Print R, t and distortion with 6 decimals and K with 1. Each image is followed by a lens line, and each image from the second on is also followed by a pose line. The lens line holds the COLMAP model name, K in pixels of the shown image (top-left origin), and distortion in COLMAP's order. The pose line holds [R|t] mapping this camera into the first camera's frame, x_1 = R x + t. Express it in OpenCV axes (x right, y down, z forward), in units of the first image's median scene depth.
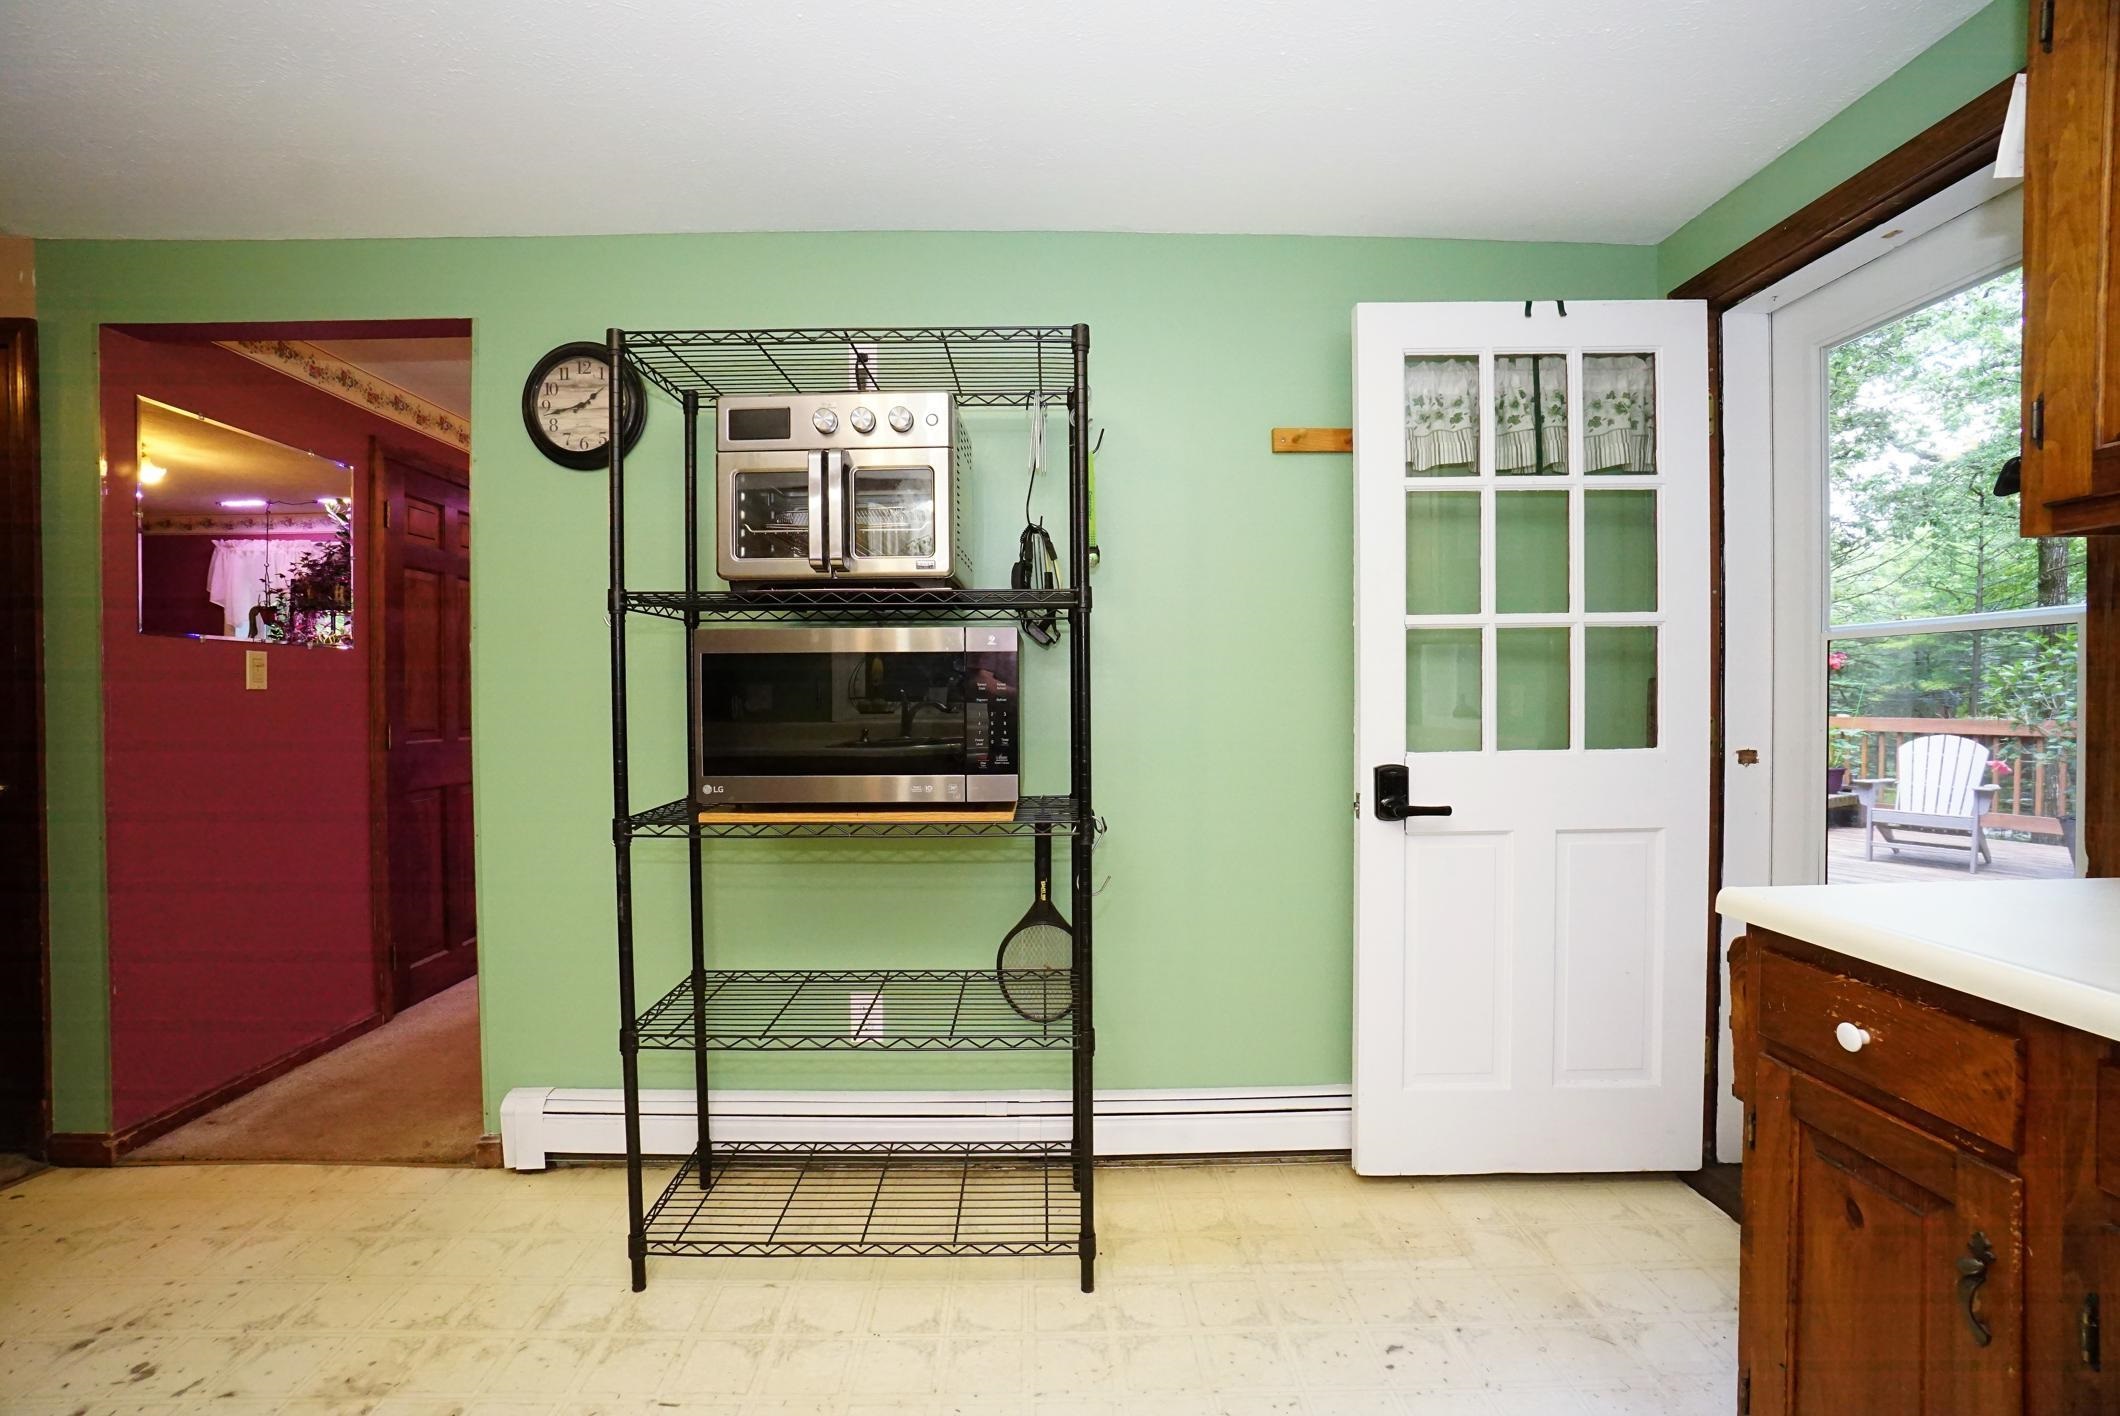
lens RADIAL K [[935.2, 0, 1050.1], [0, 935.2, 710.1], [0, 0, 1]] dist [-0.065851, 0.024100]
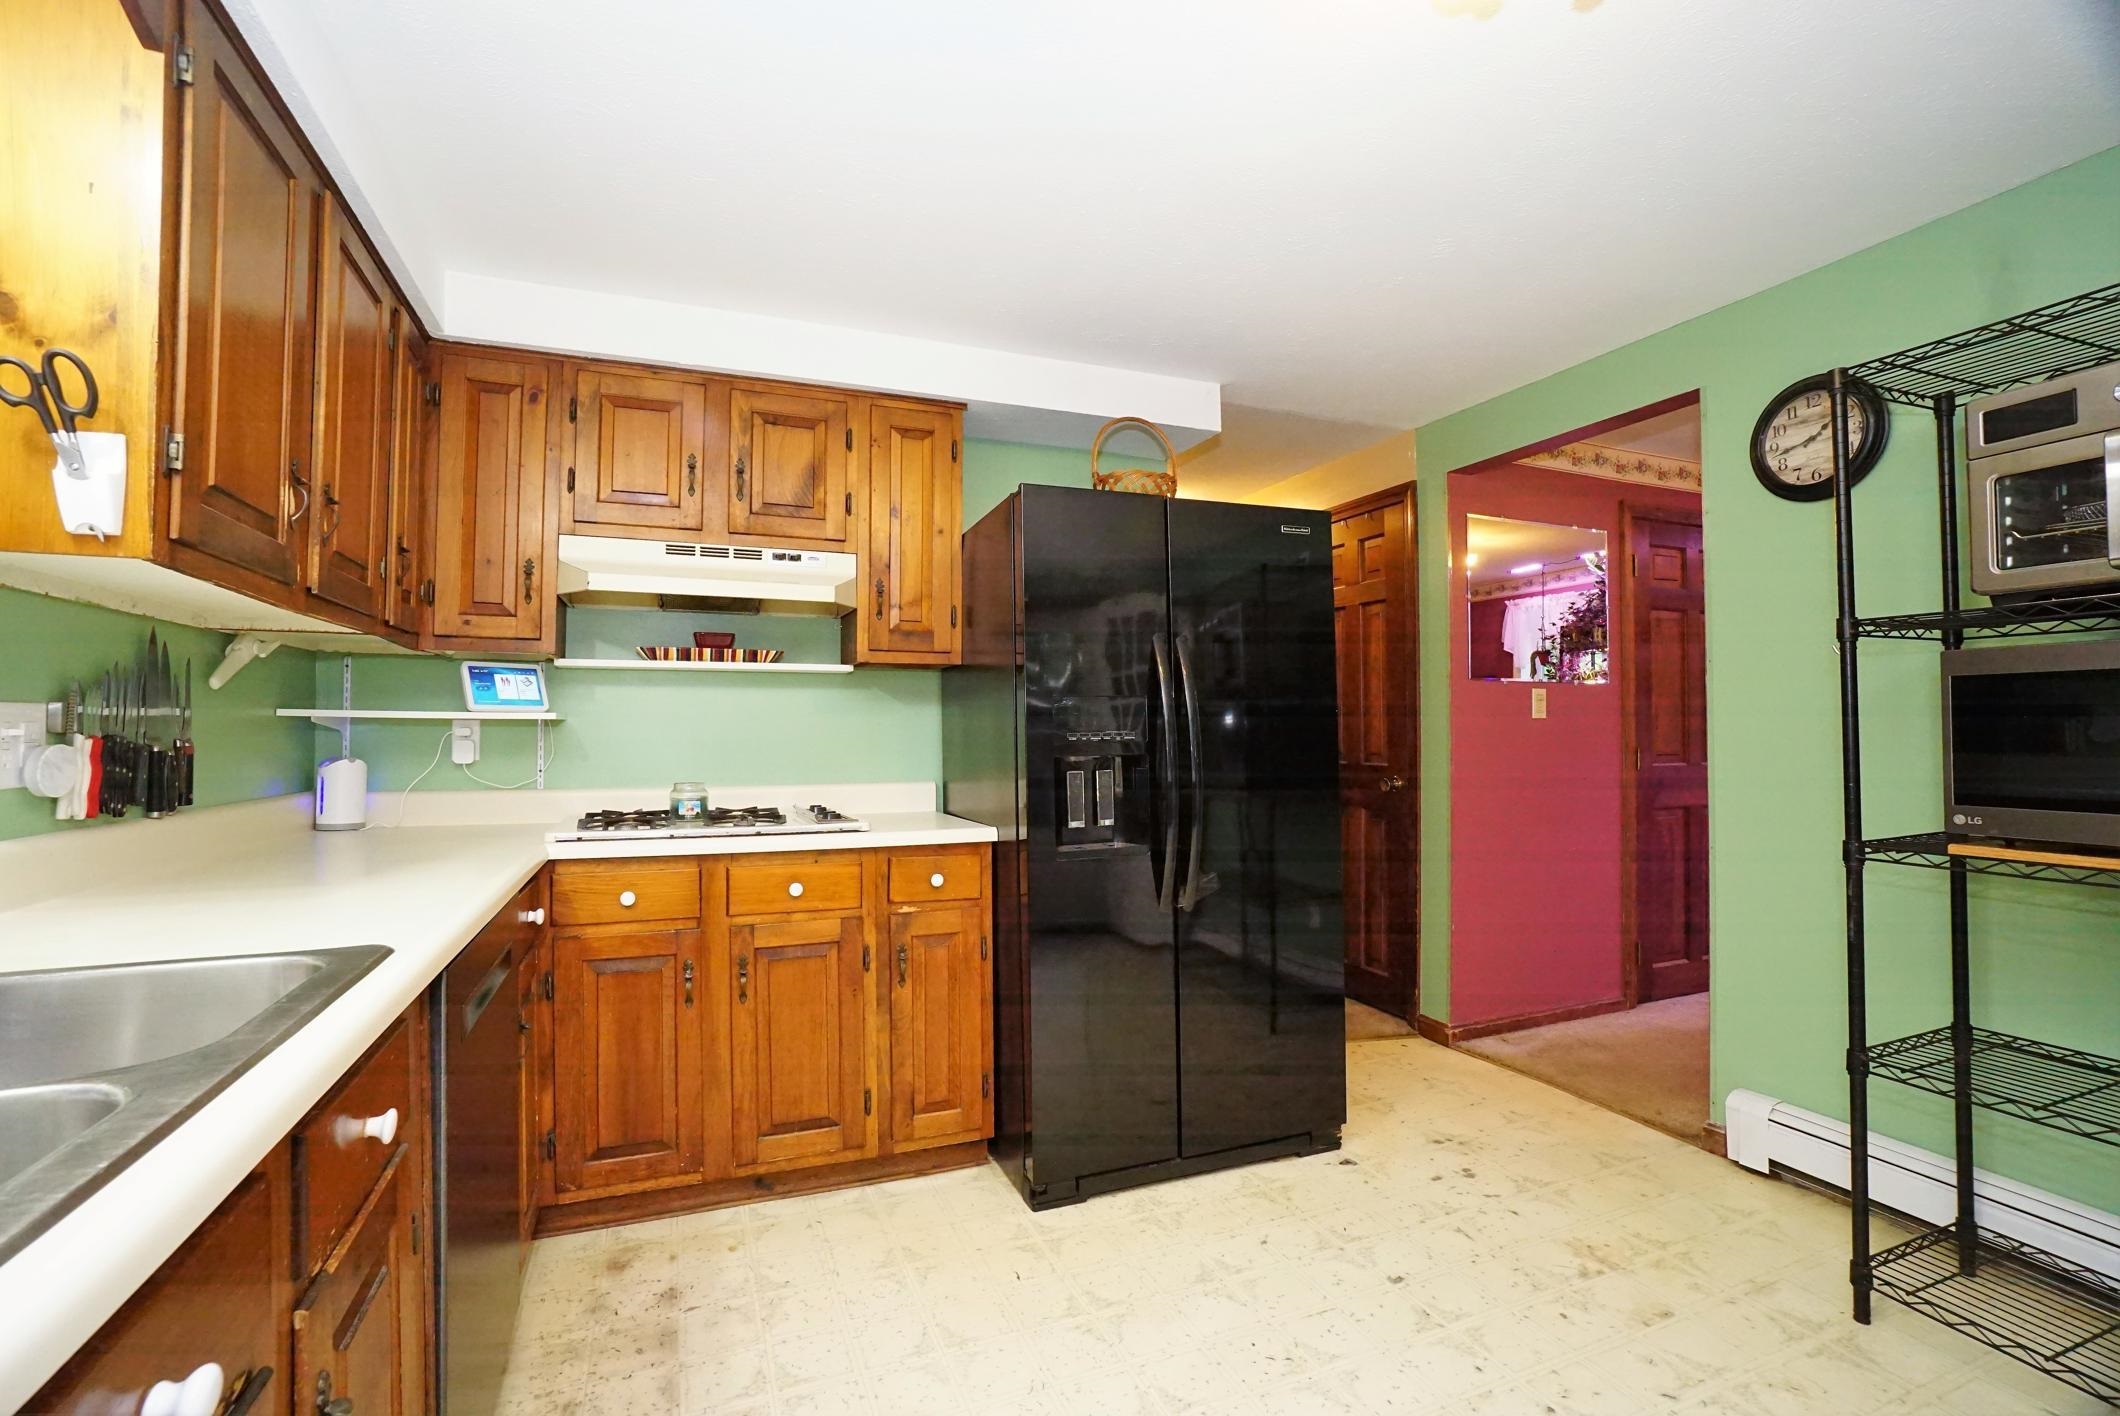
lens RADIAL K [[935.2, 0, 1050.1], [0, 935.2, 710.1], [0, 0, 1]] dist [-0.065851, 0.024100]
pose [[0.358334, -0.015176, -0.933470, 0.116390], [-0.014305, 0.999661, -0.021743, 0.005520], [0.933484, 0.021145, 0.357996, -0.148385]]
